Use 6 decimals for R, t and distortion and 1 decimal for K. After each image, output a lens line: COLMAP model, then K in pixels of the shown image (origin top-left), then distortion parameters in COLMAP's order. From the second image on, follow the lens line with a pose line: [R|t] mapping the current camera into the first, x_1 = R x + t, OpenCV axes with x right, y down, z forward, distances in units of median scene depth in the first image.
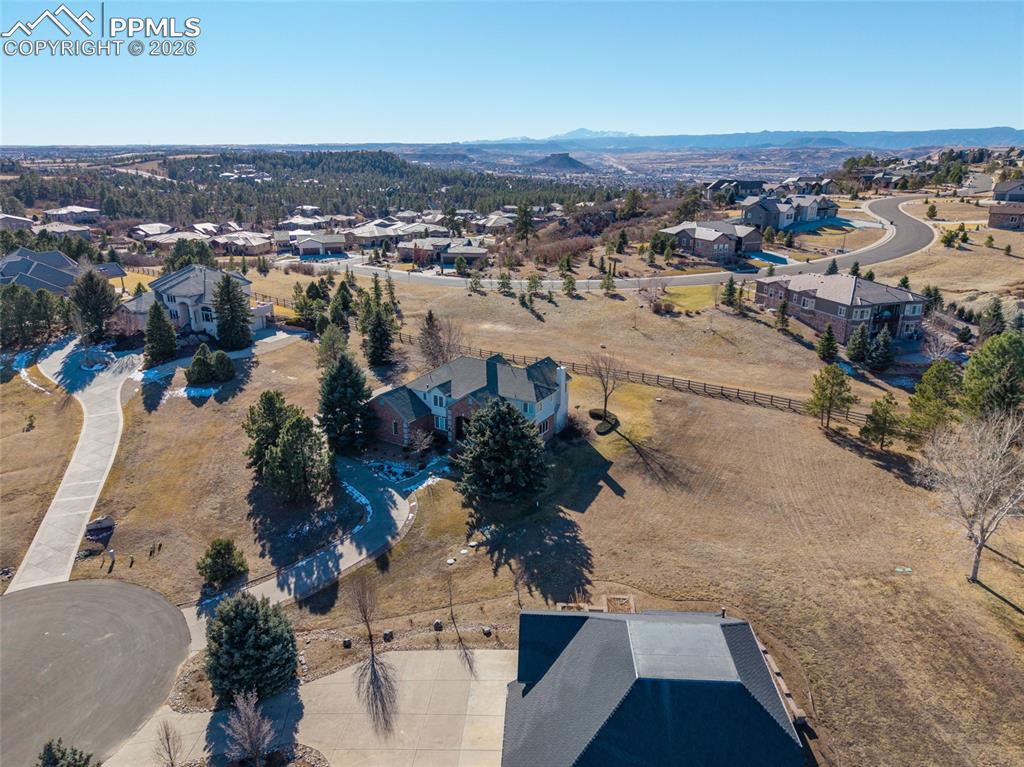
lens RADIAL K [[686.6, 0, 512.0], [0, 686.6, 383.5], [0, 0, 1]] dist [0.002642, -0.004654]
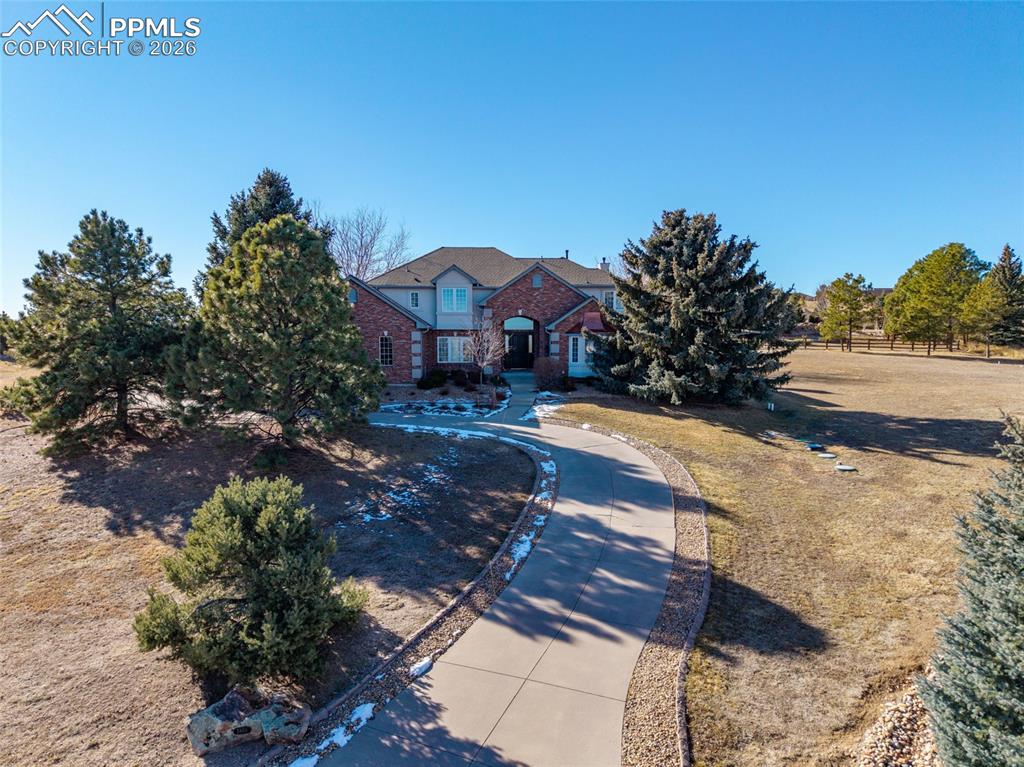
lens RADIAL K [[691.2, 0, 512.0], [0, 691.2, 383.5], [0, 0, 1]] dist [0.059608, -0.000272]
pose [[0.822859, -0.039777, 0.566852, -0.237804], [0.190826, 0.958960, -0.209717, 0.131018], [-0.535246, 0.280738, 0.796679, 0.378721]]
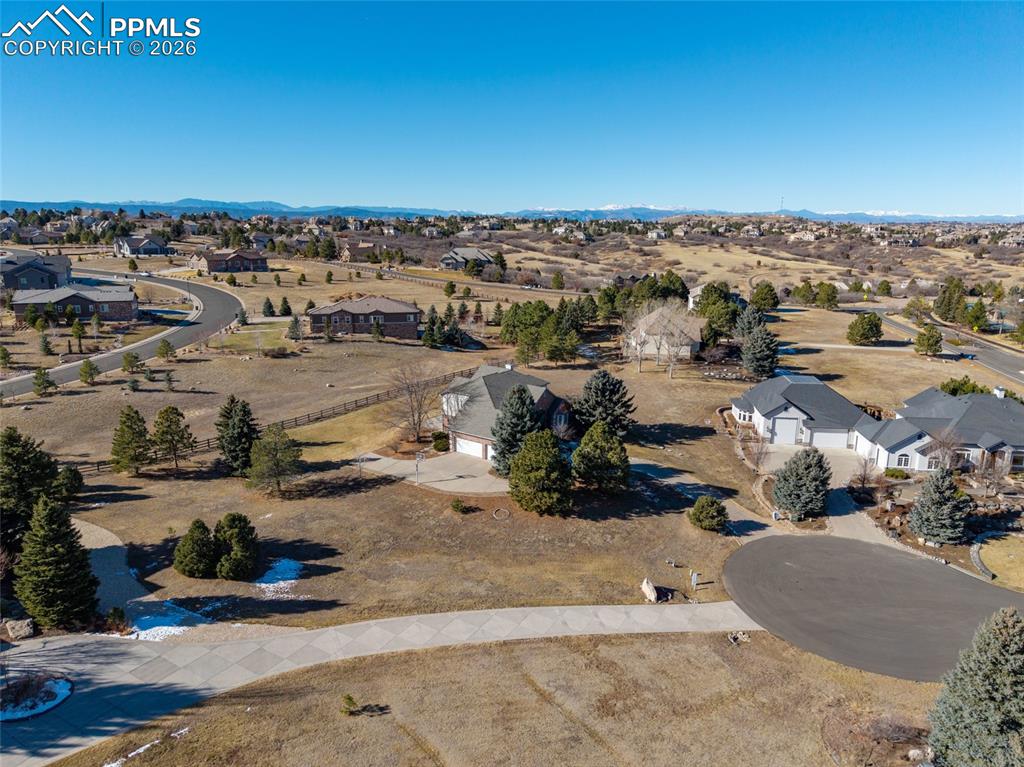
lens RADIAL K [[686.6, 0, 512.0], [0, 686.6, 383.5], [0, 0, 1]] dist [0.002642, -0.004654]
pose [[0.064987, -0.223063, 0.972635, -0.807498], [0.309737, 0.931063, 0.192833, -0.160705], [-0.948599, 0.288729, 0.129598, 0.545677]]
